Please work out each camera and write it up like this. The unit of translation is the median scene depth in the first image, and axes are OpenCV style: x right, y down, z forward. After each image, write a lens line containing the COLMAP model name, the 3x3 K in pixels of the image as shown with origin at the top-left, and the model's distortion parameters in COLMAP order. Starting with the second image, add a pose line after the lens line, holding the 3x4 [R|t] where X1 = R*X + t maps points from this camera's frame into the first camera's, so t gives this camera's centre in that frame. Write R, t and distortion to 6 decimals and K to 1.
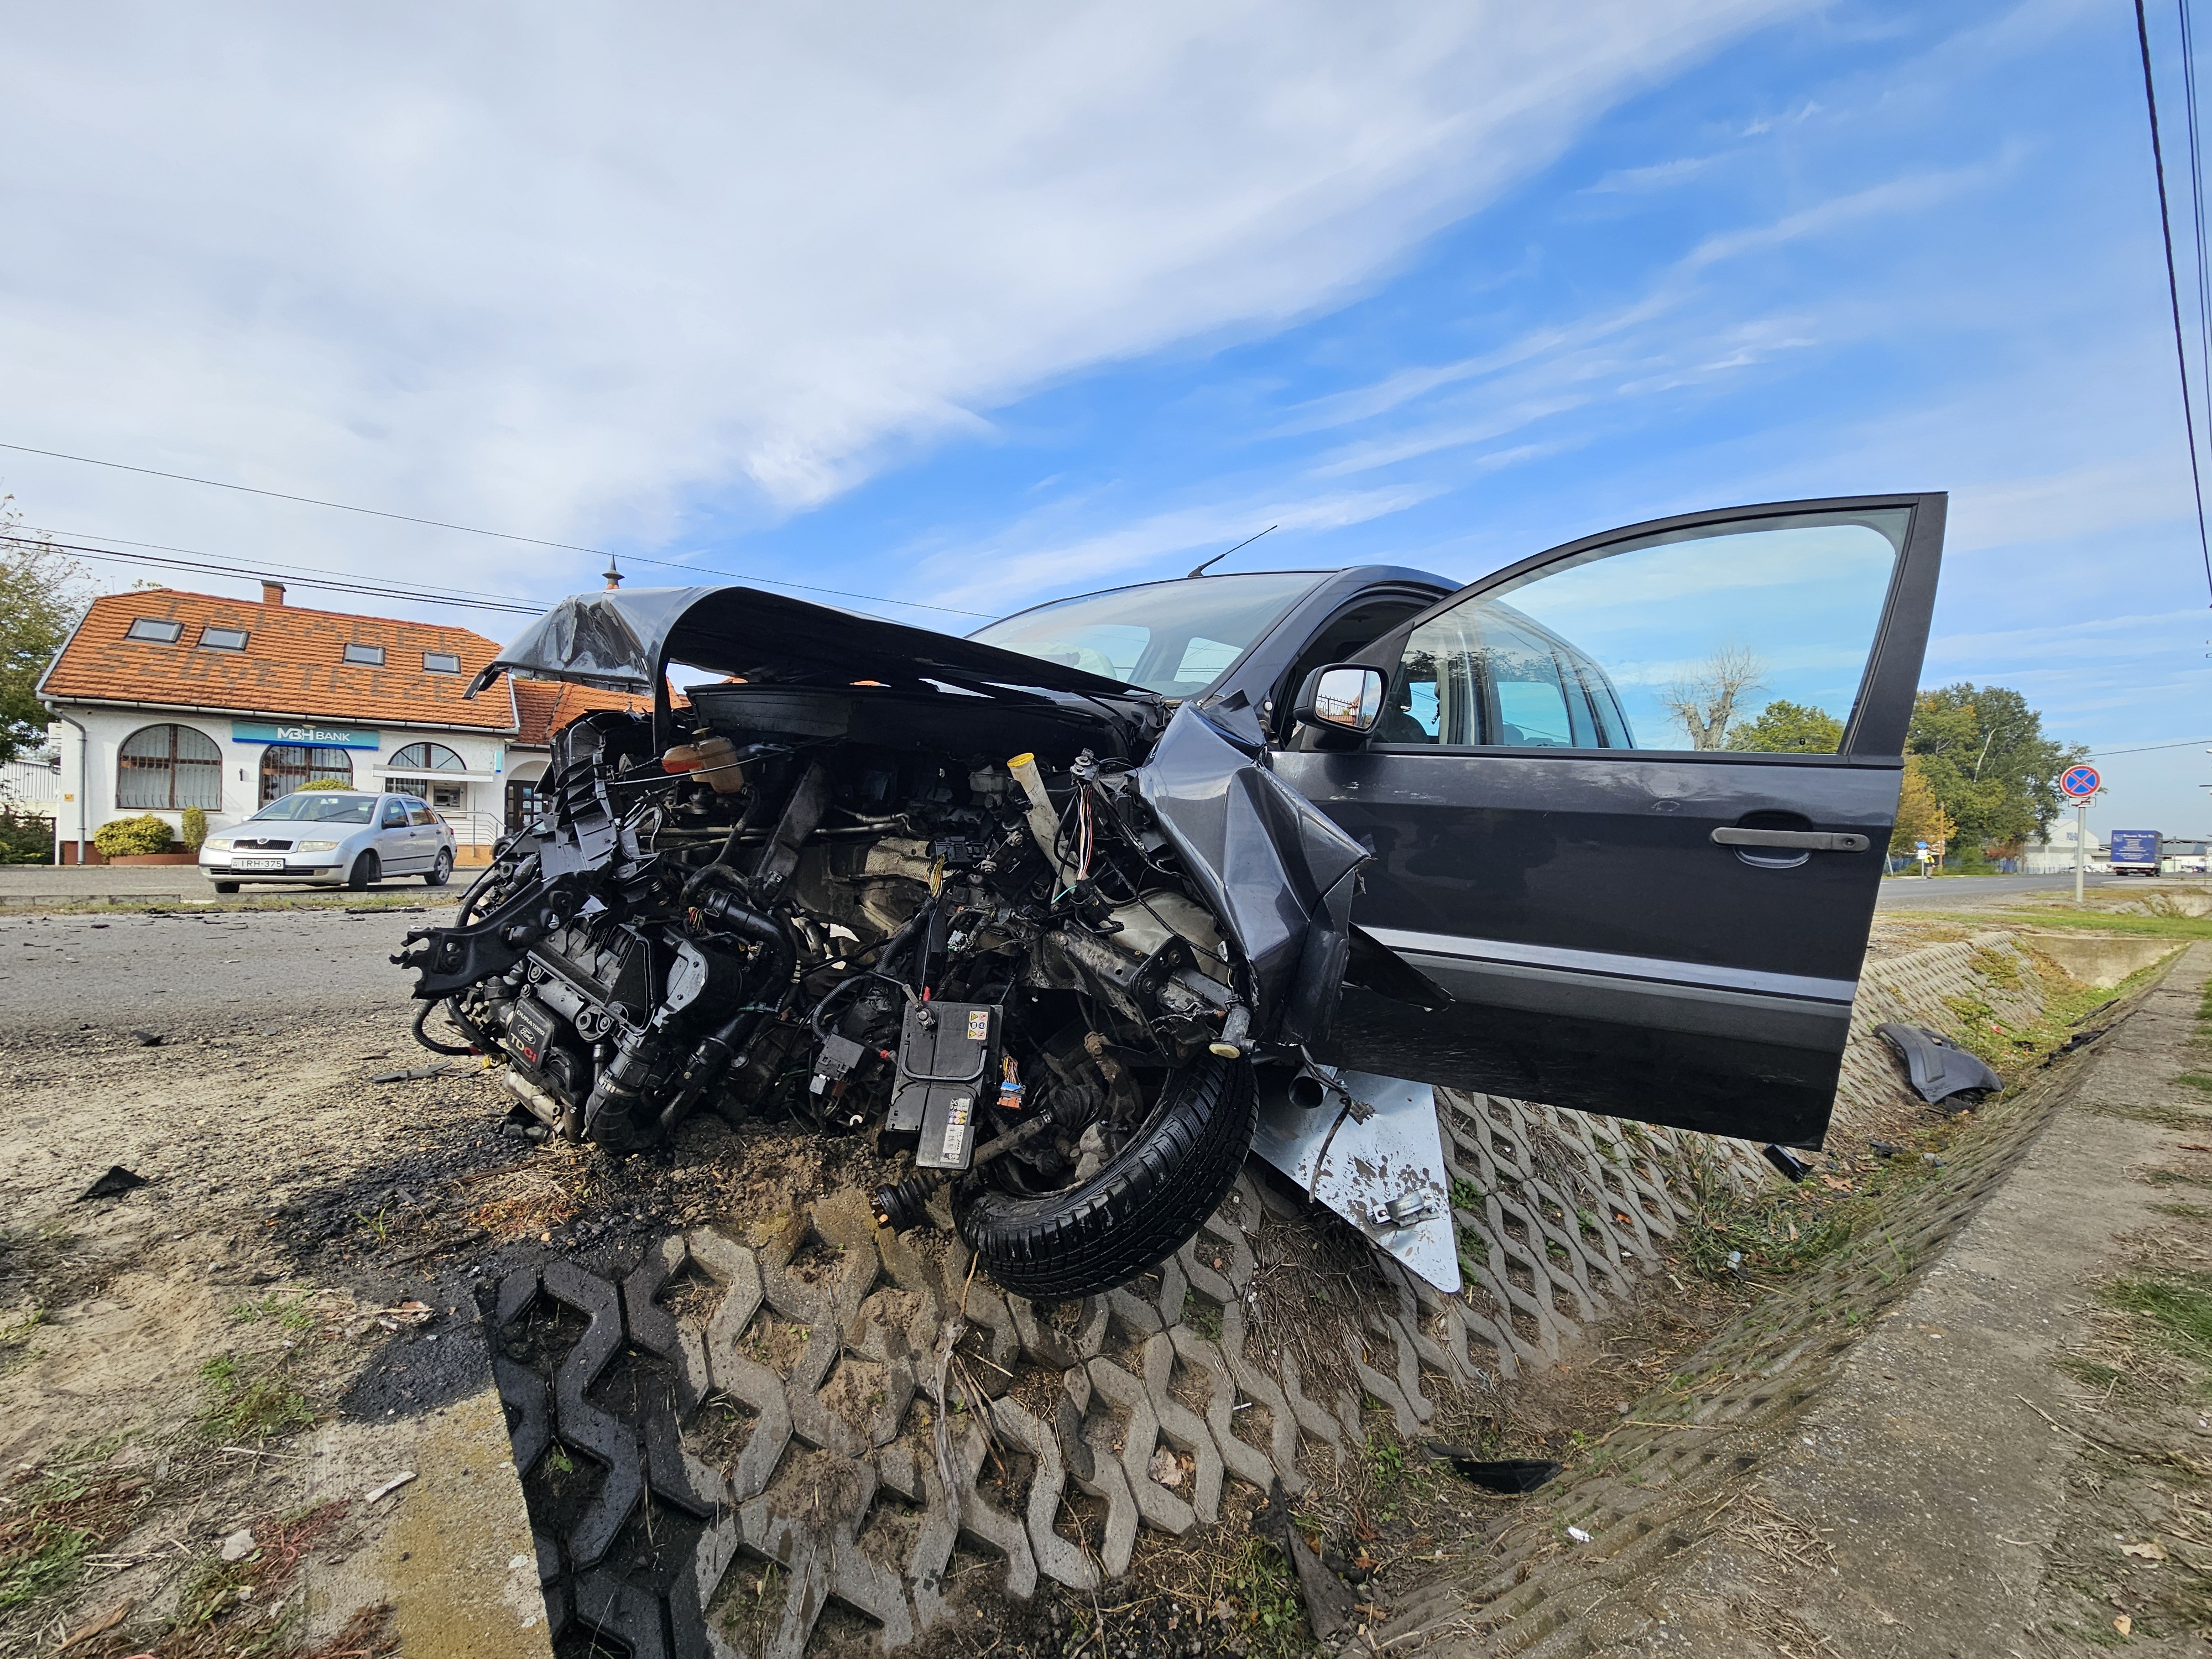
lens RADIAL K [[888.7, 0, 1118.1], [0, 888.7, 851.2], [0, 0, 1]] dist [-0.001242, 0.000113]
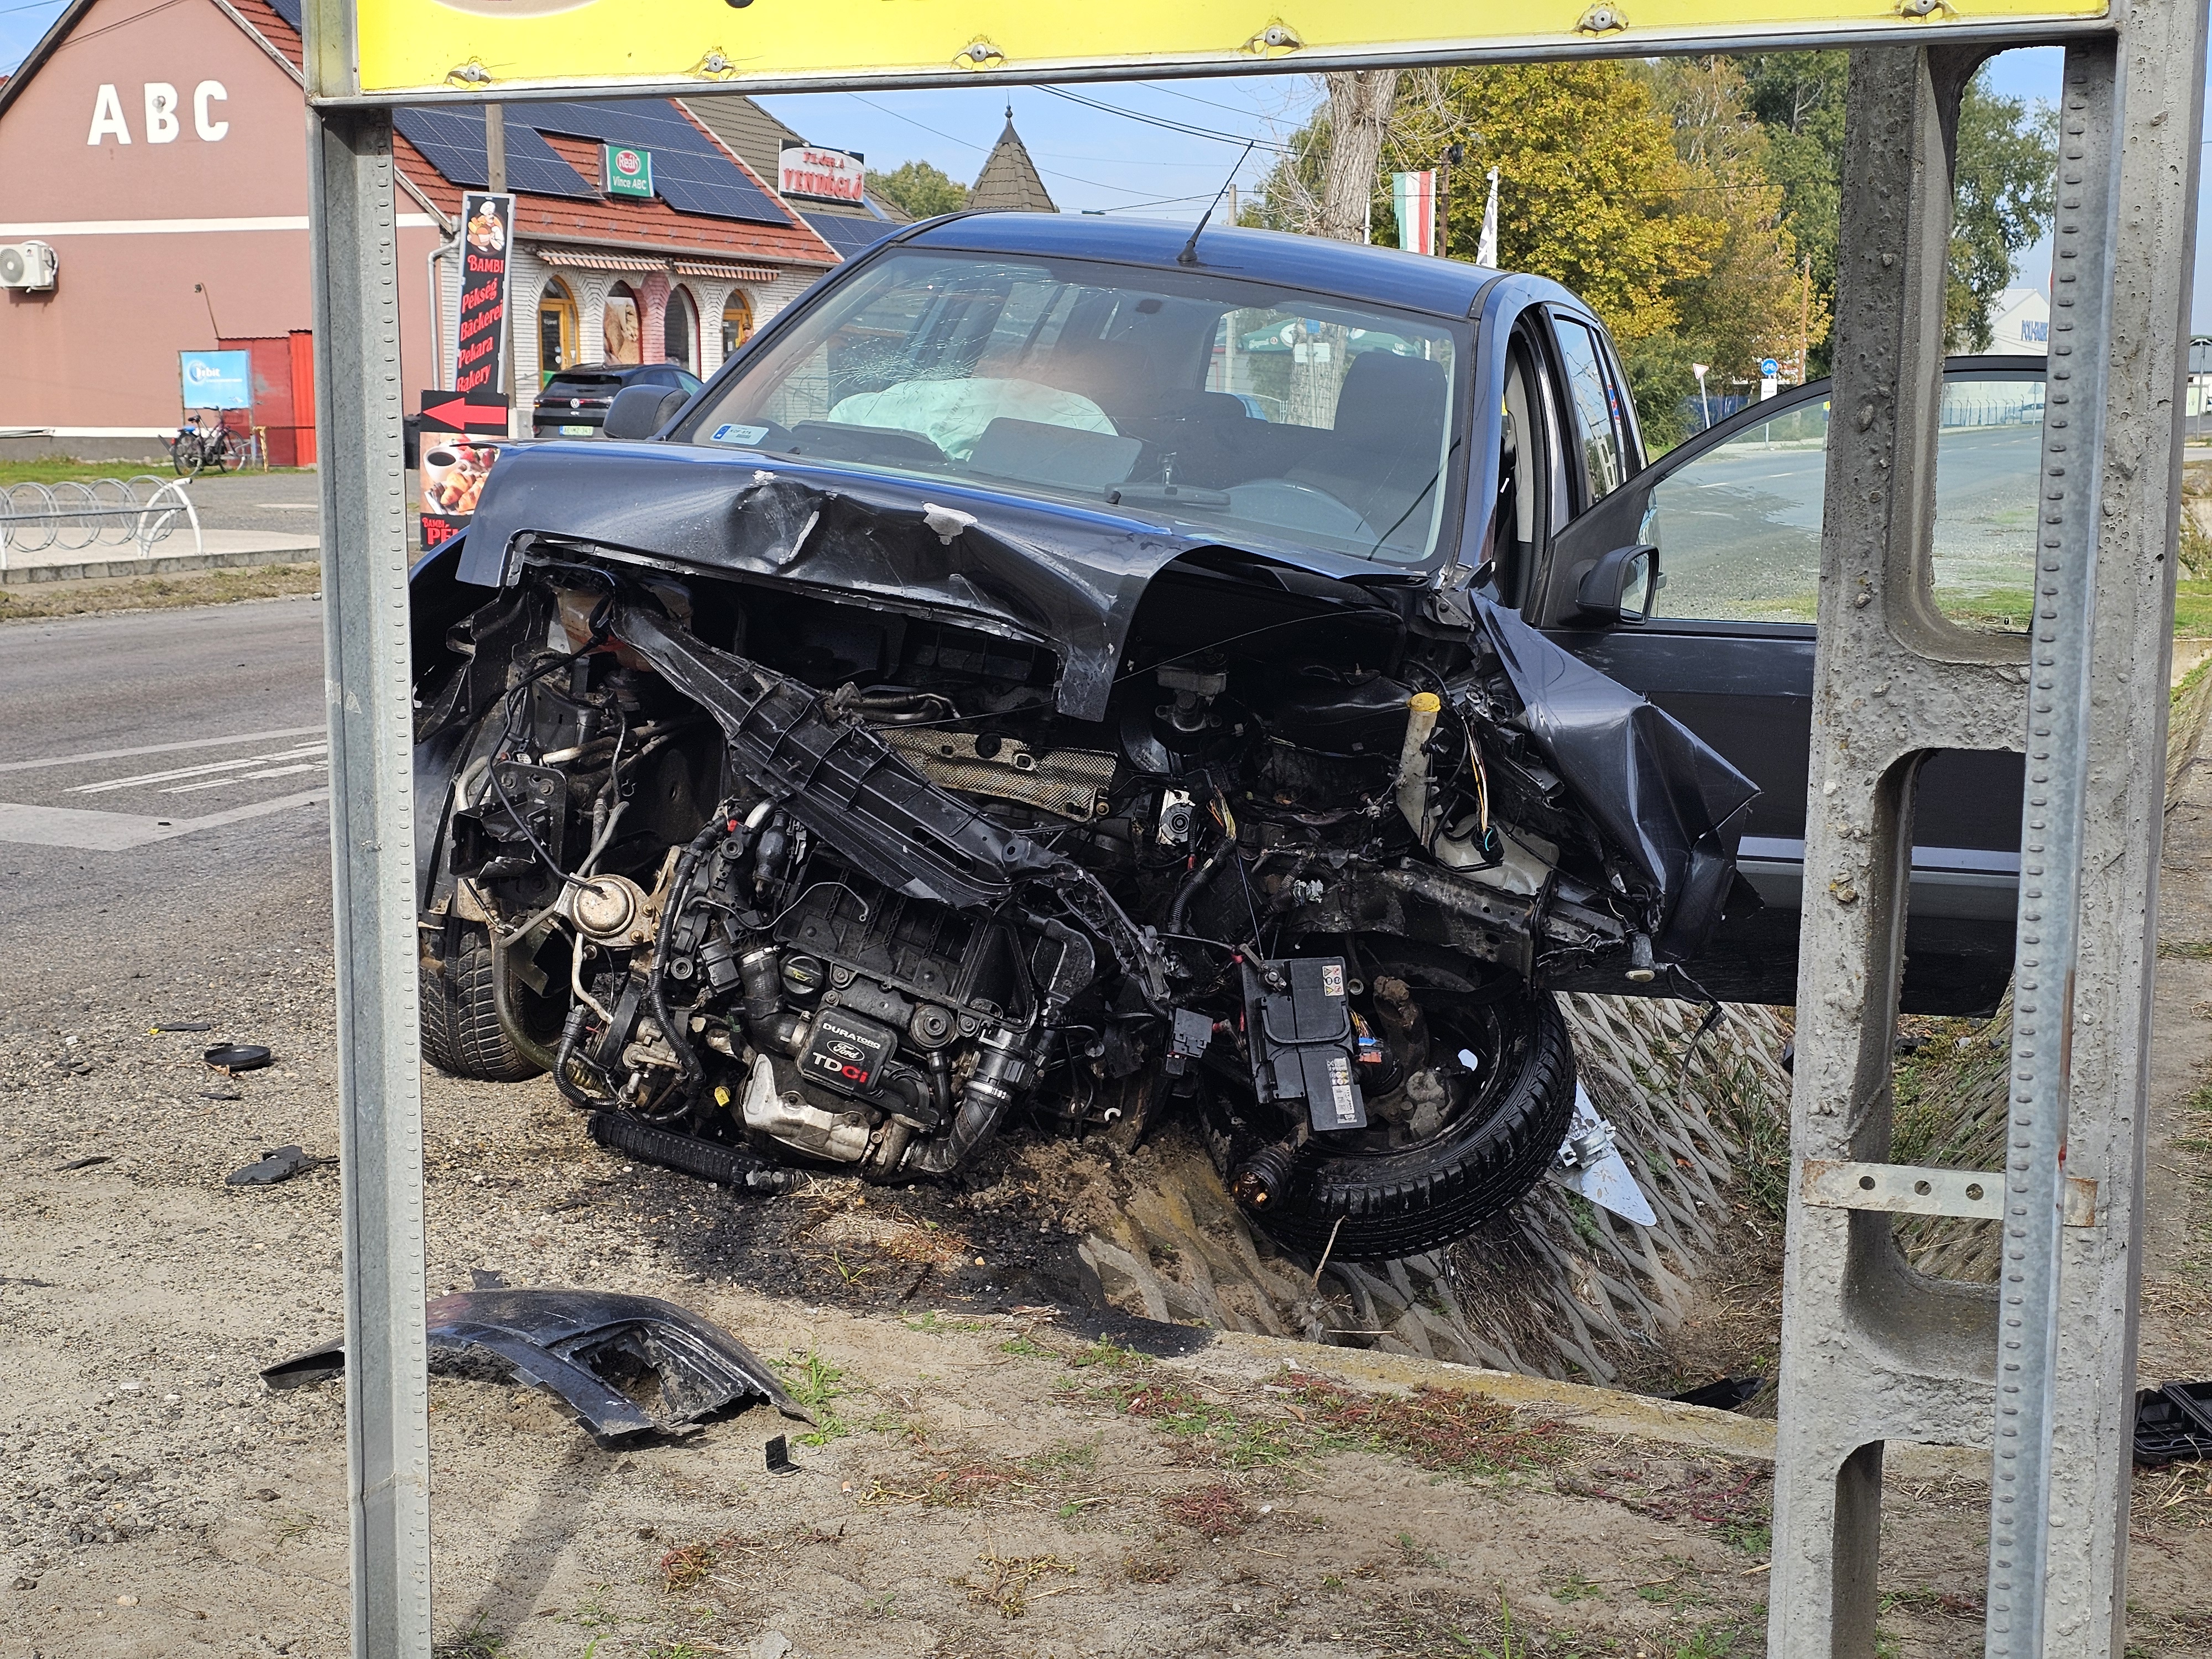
lens RADIAL K [[2818.0, 0, 1103.8], [0, 2818.0, 824.6], [0, 0, 1]] dist [0.095369, 0.000000]
pose [[0.872708, -0.078019, 0.481969, -1.609184], [0.002449, 0.987837, 0.155474, -0.380111], [-0.488236, -0.134503, 0.862284, -1.251959]]
